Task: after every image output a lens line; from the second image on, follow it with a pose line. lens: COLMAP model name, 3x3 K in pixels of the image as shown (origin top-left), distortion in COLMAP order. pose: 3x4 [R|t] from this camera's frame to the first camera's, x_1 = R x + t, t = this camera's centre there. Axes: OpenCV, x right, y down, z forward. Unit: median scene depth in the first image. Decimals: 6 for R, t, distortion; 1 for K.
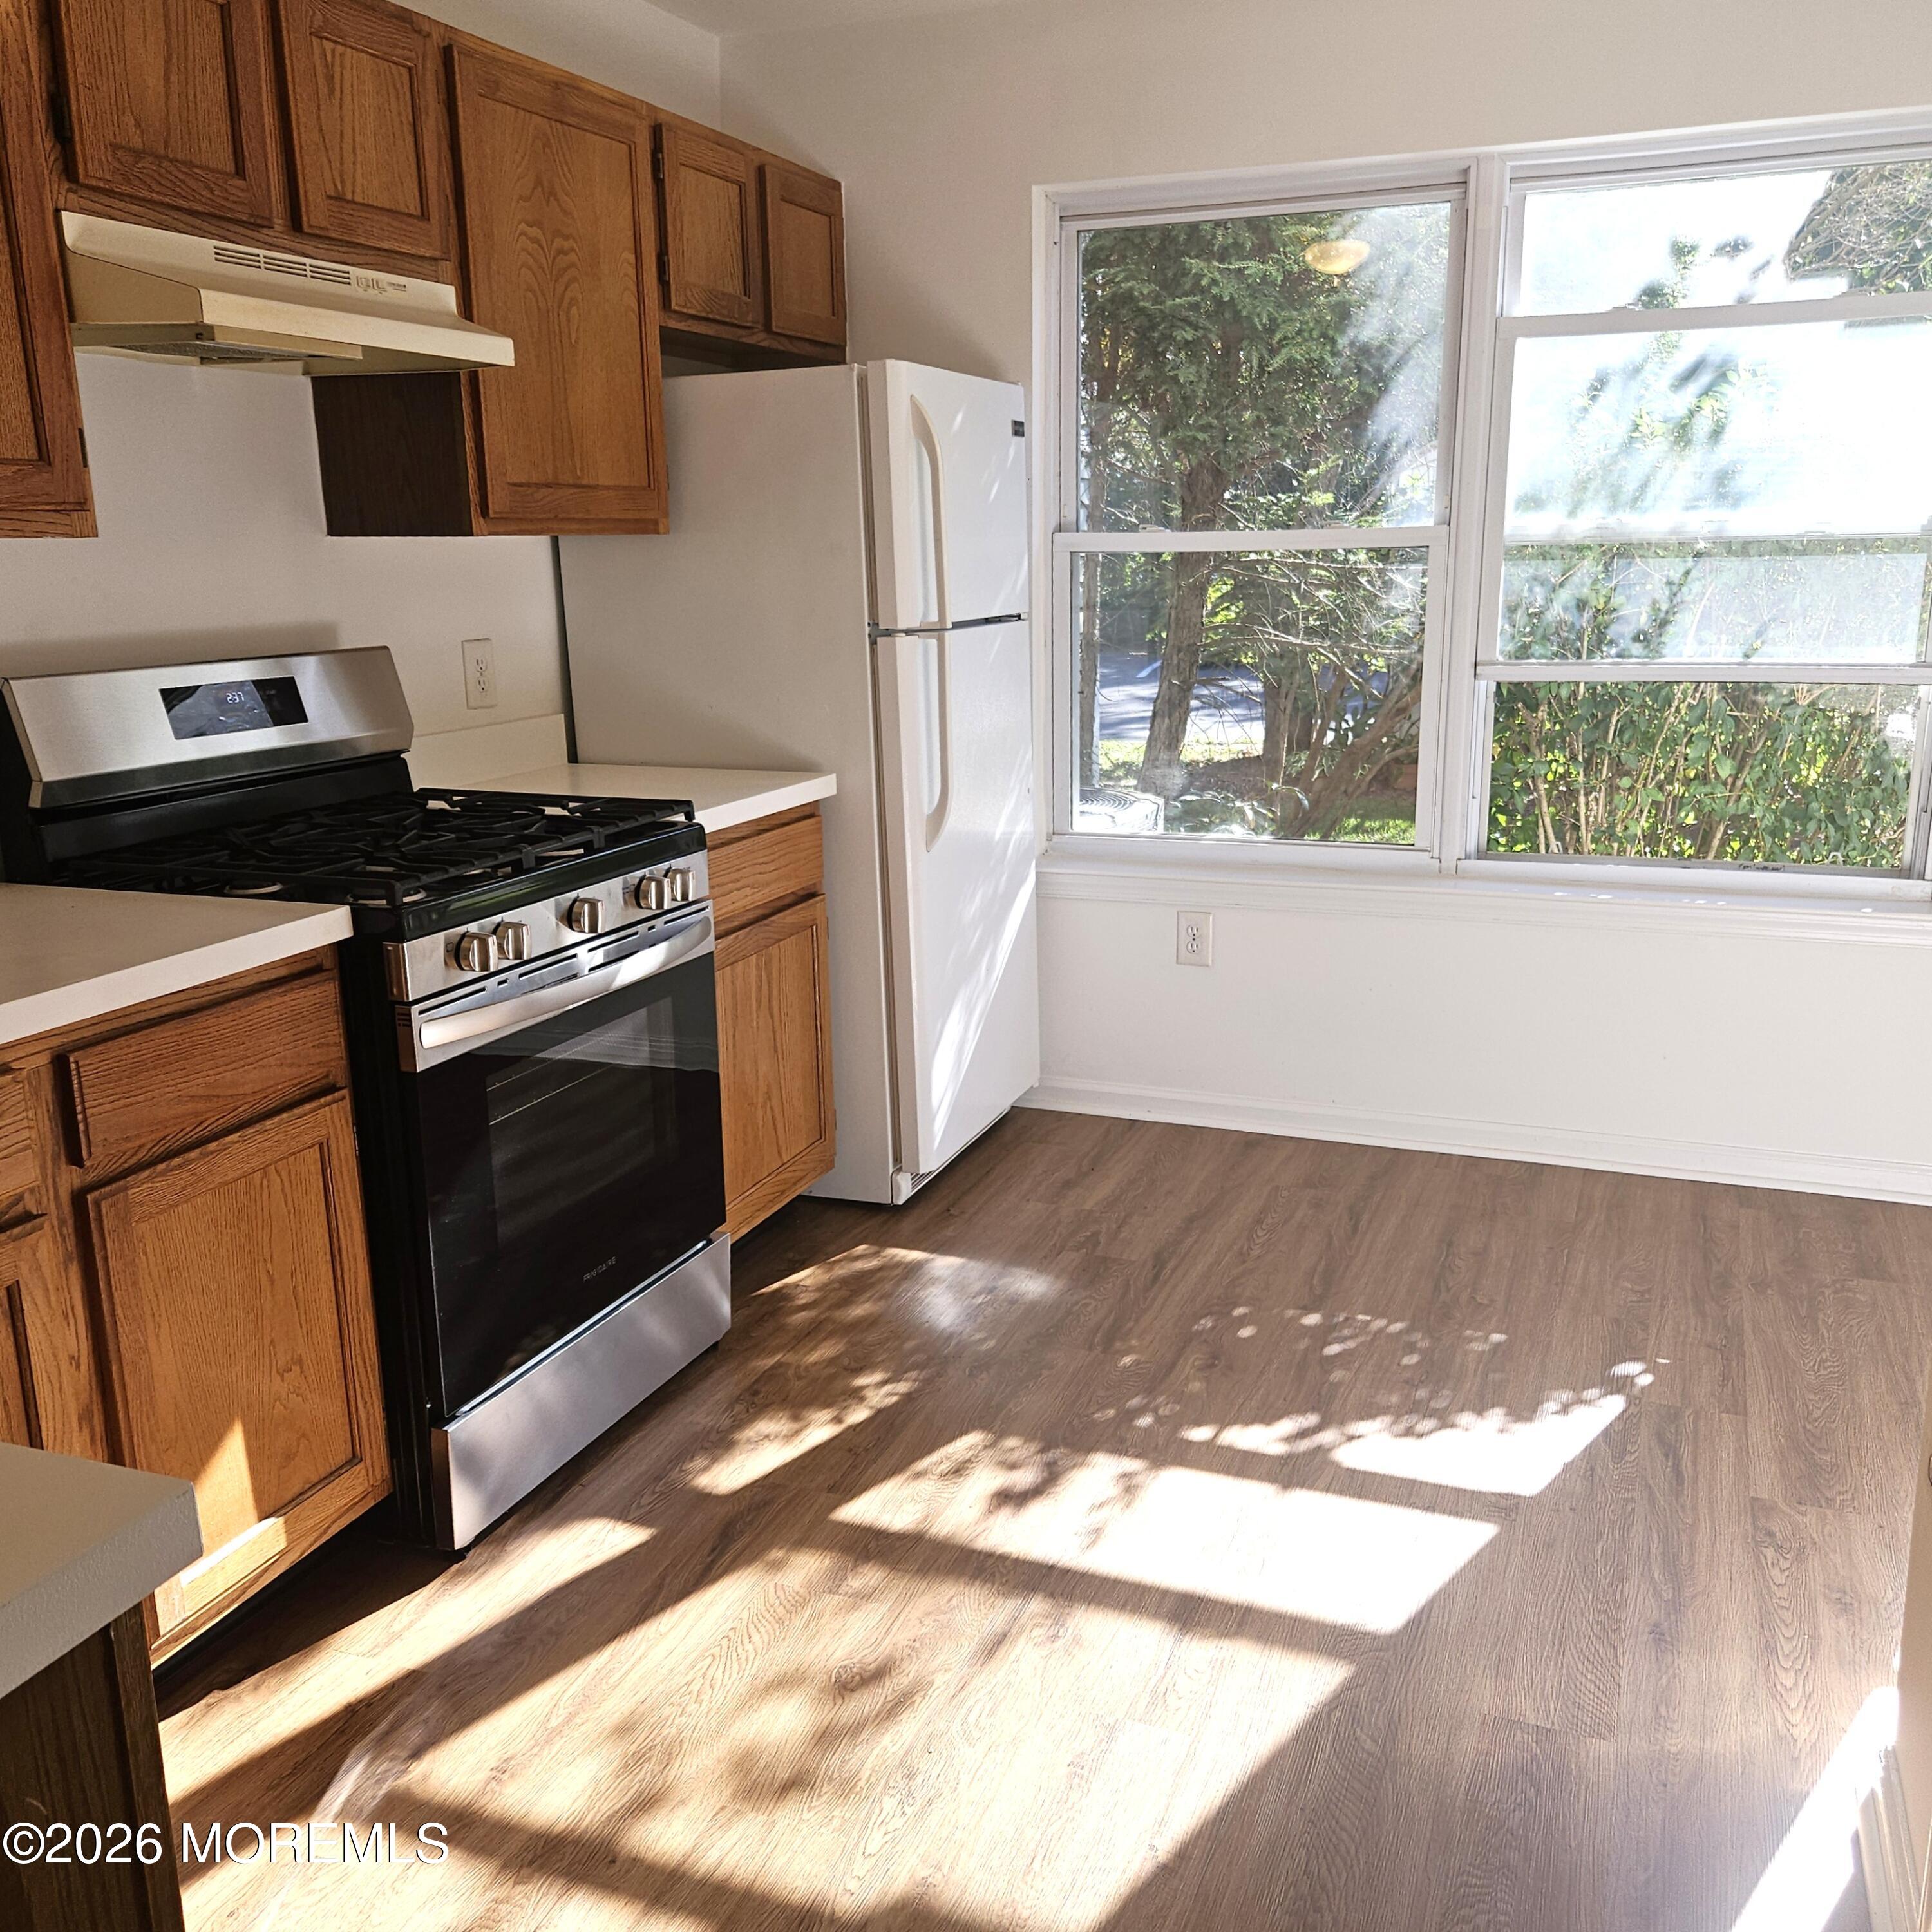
lens RADIAL K [[1820.8, 0, 1007.3], [0, 1820.8, 1012.6], [0, 0, 1]] dist [0.038511, -0.027290]
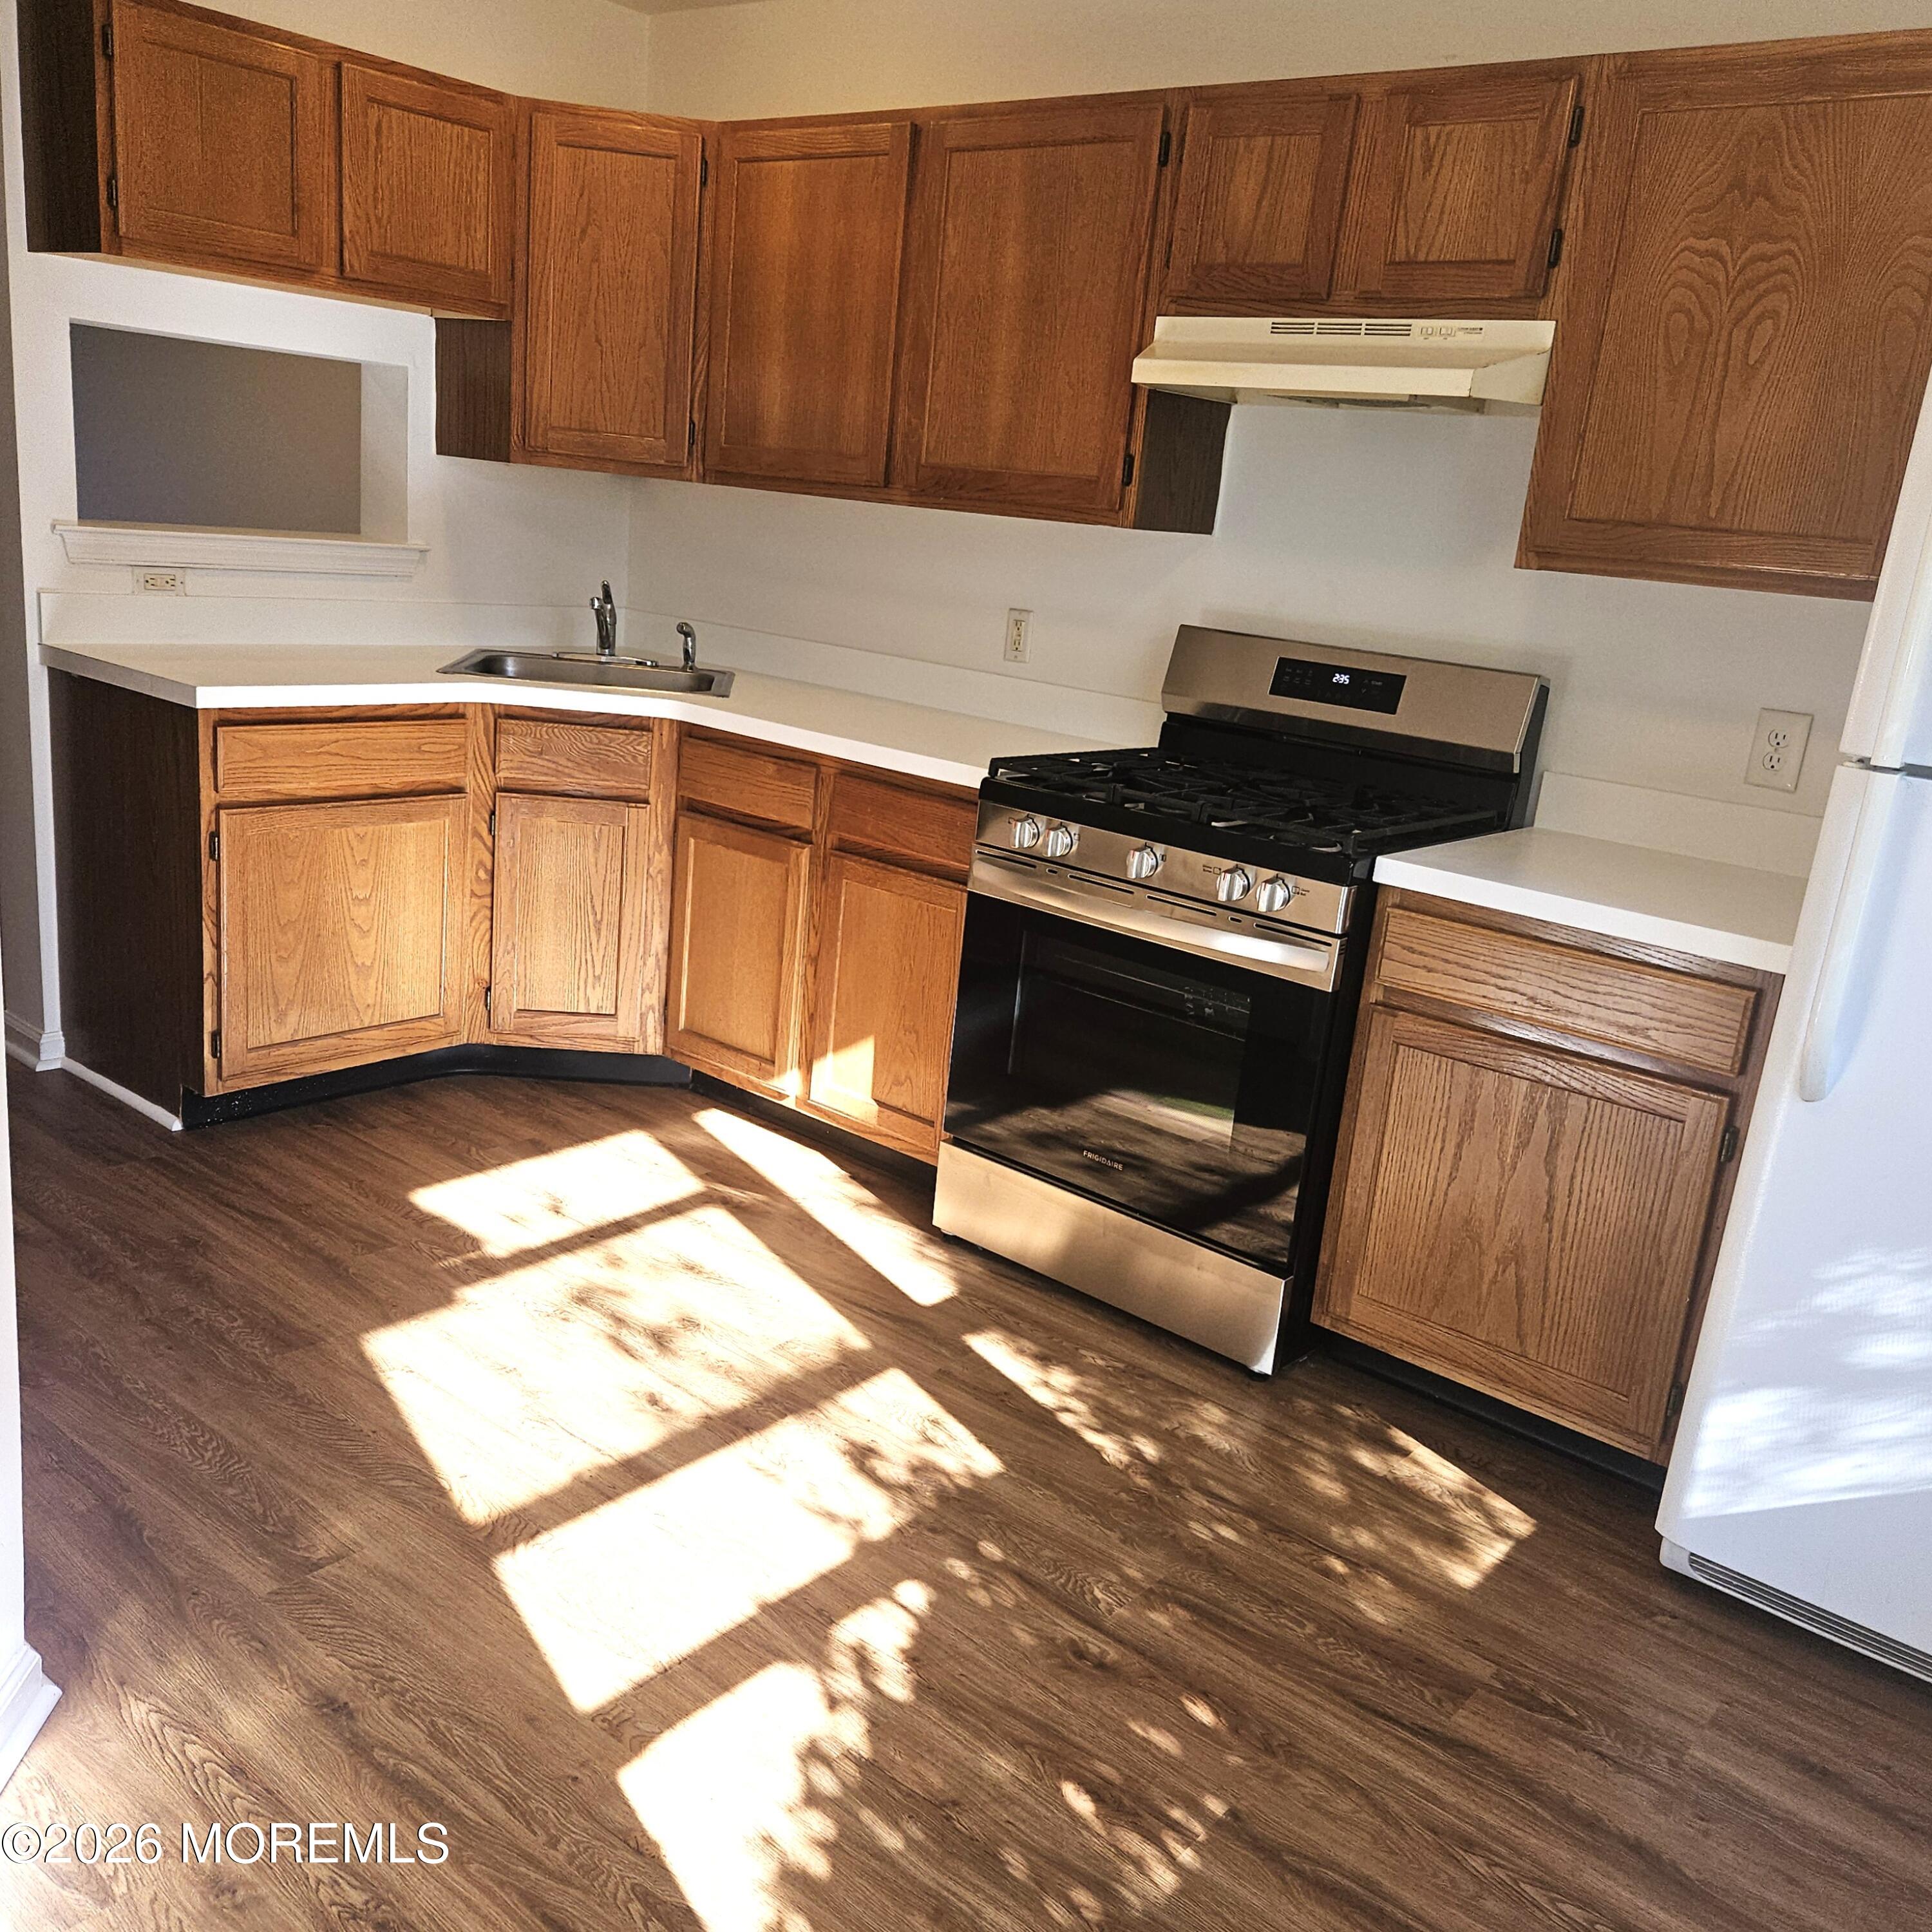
lens RADIAL K [[1793.5, 0, 966.0], [0, 1793.5, 966.0], [0, 0, 1]] dist [0.044330, -0.003162]
pose [[-0.327982, 0.224439, -0.917635, 0.859159], [-0.324603, 0.885448, 0.332587, -0.336289], [0.887164, 0.406950, -0.217558, 1.168409]]
